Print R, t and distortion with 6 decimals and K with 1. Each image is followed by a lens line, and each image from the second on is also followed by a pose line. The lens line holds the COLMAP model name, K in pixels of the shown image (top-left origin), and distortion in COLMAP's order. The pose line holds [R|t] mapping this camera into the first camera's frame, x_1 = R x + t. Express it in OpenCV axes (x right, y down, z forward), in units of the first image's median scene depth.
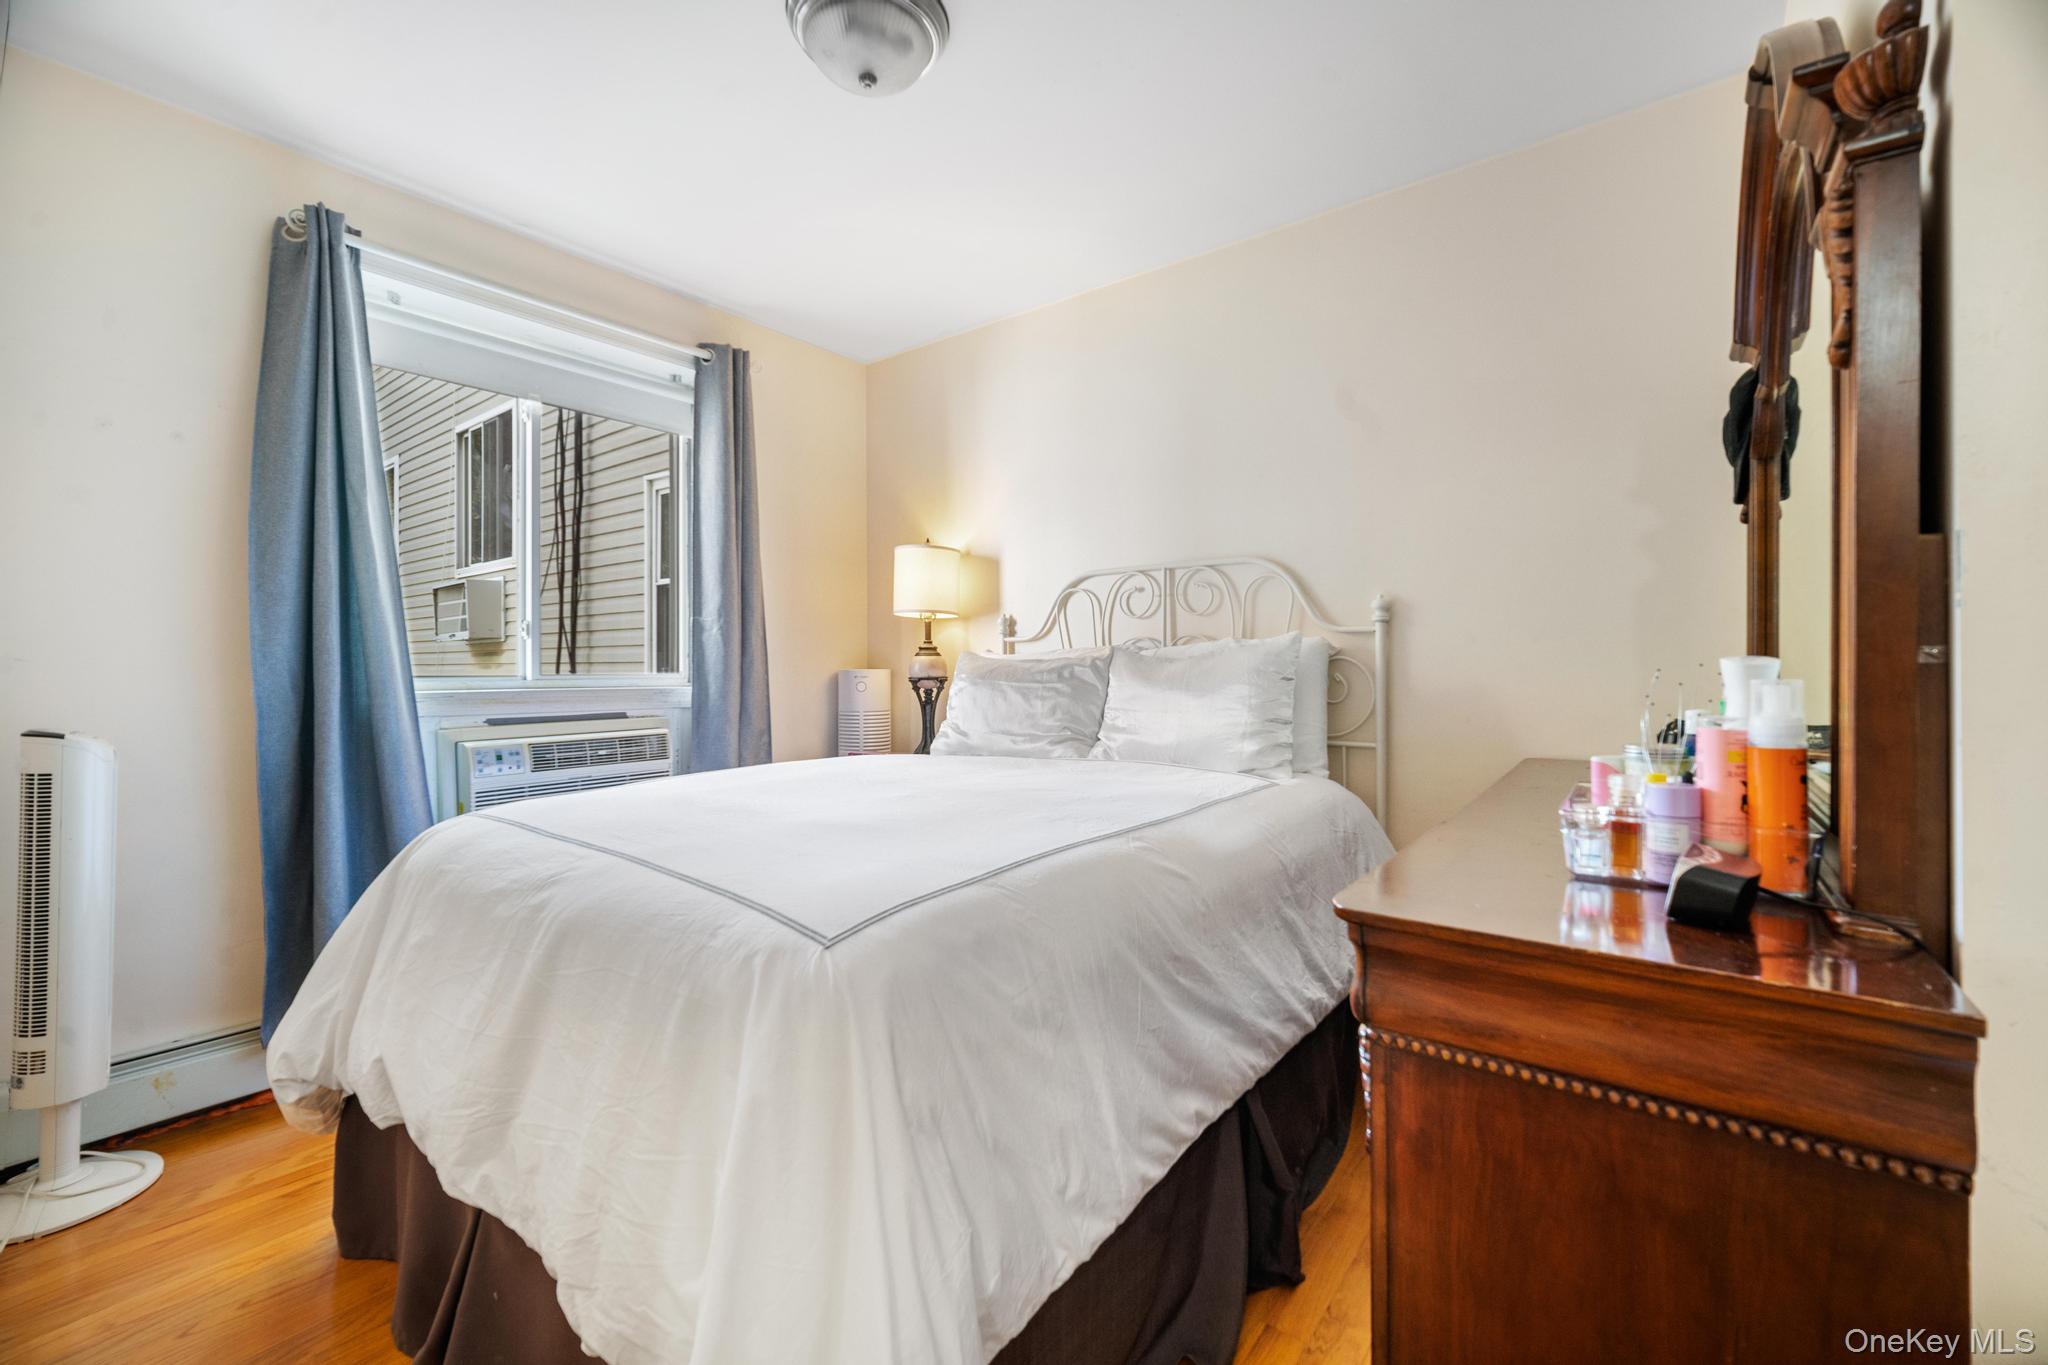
lens RADIAL K [[848.1, 0, 1024.7], [0, 848.1, 674.7], [0, 0, 1]] dist [-0.001876, 0.000431]
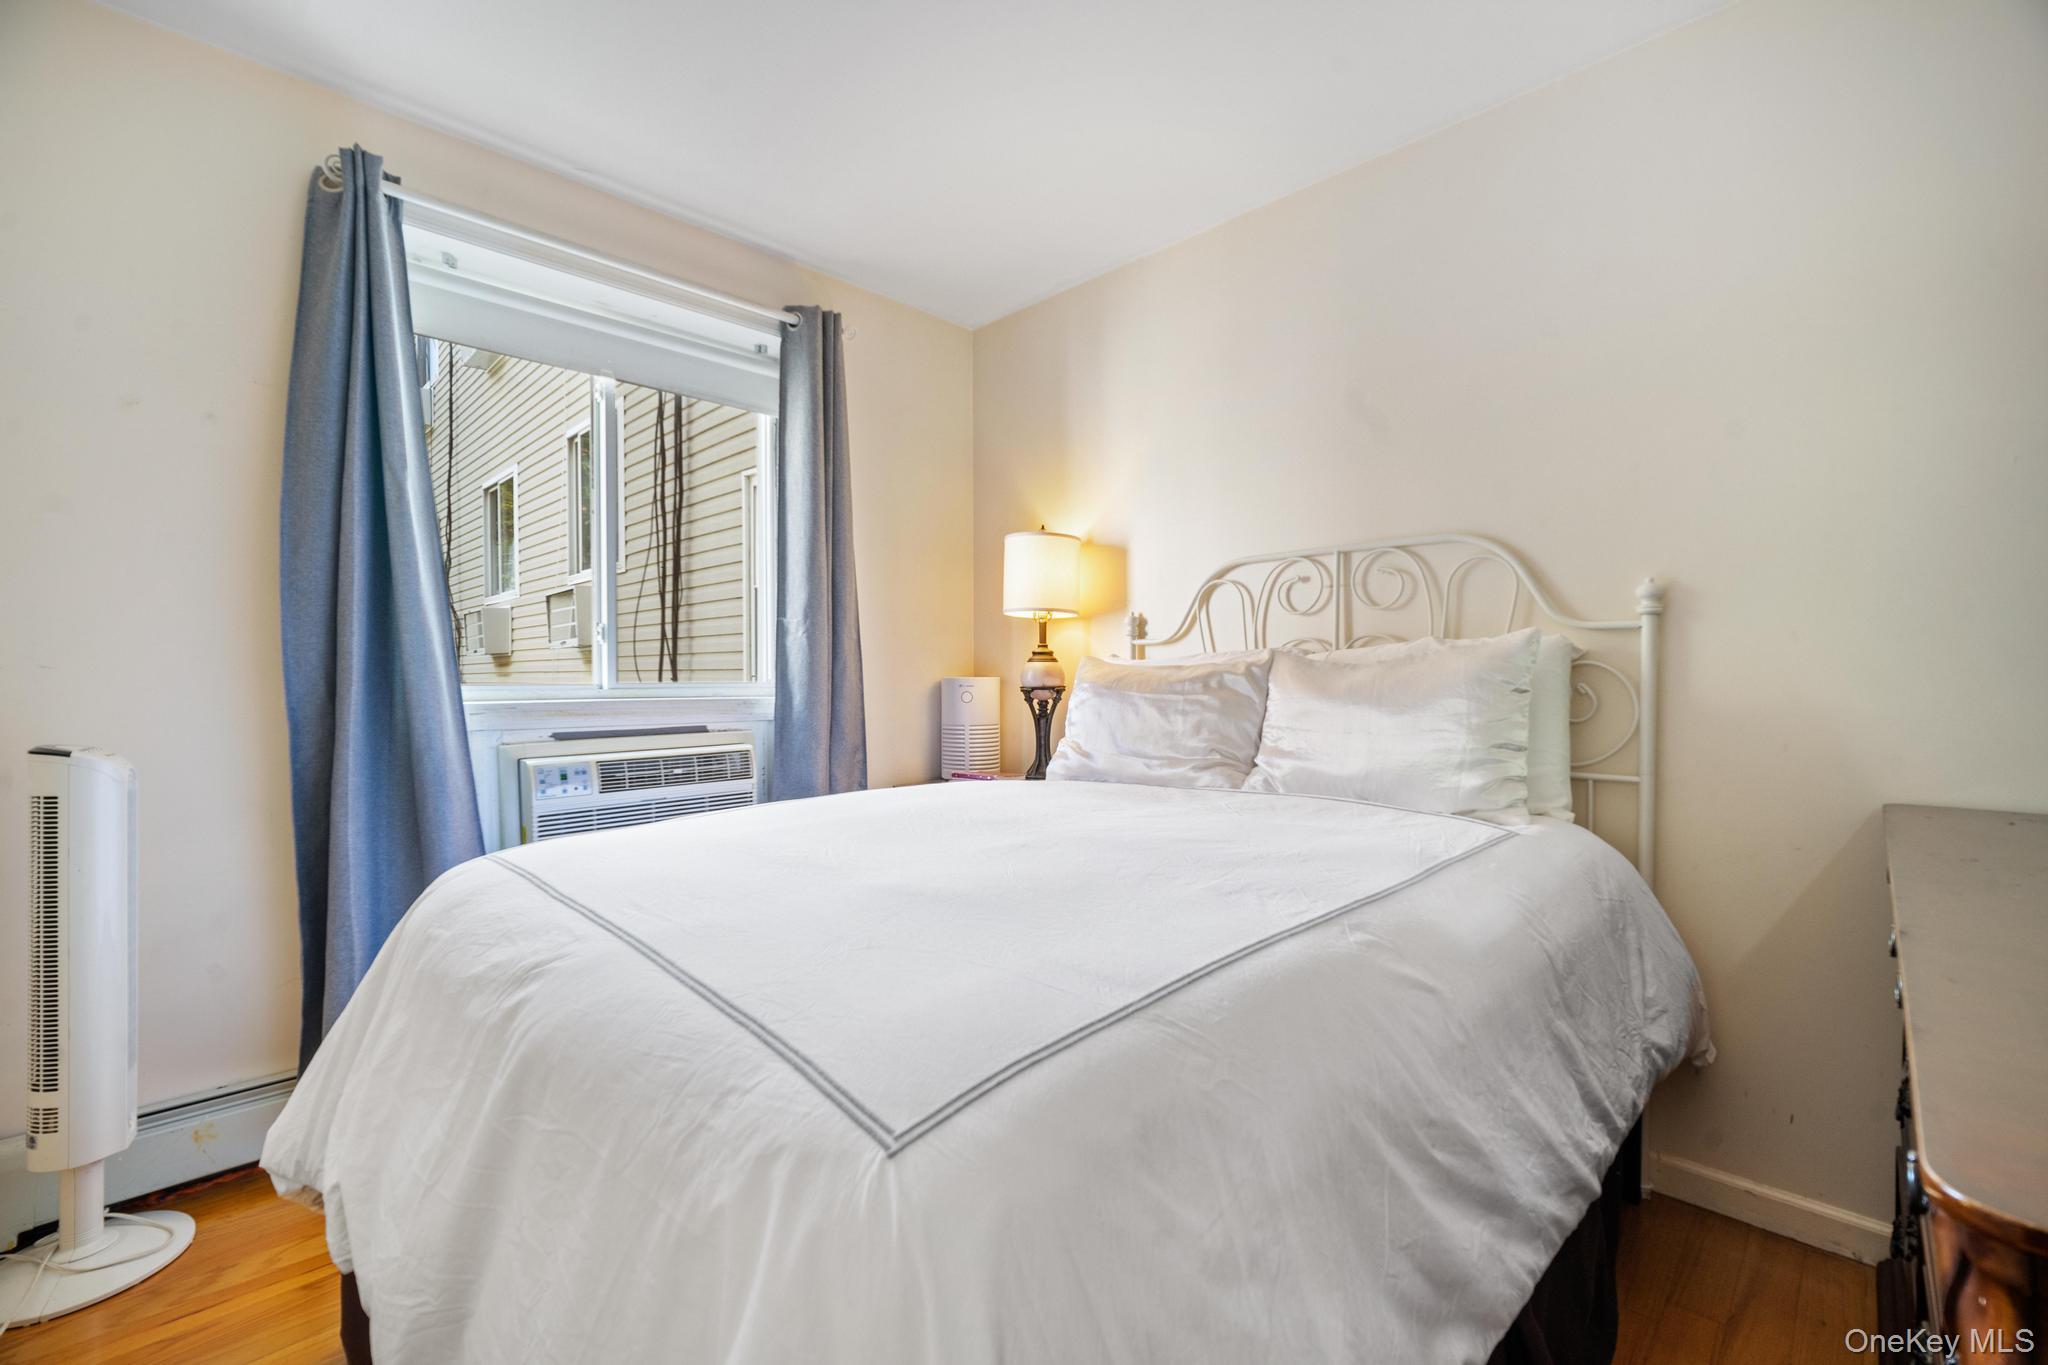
lens RADIAL K [[848.1, 0, 1024.7], [0, 848.1, 674.7], [0, 0, 1]] dist [-0.001876, 0.000431]
pose [[0.991839, 0.000061, -0.127500, -0.027288], [-0.001107, 0.999966, -0.008131, -0.002529], [0.127495, 0.008206, 0.991805, 0.174626]]
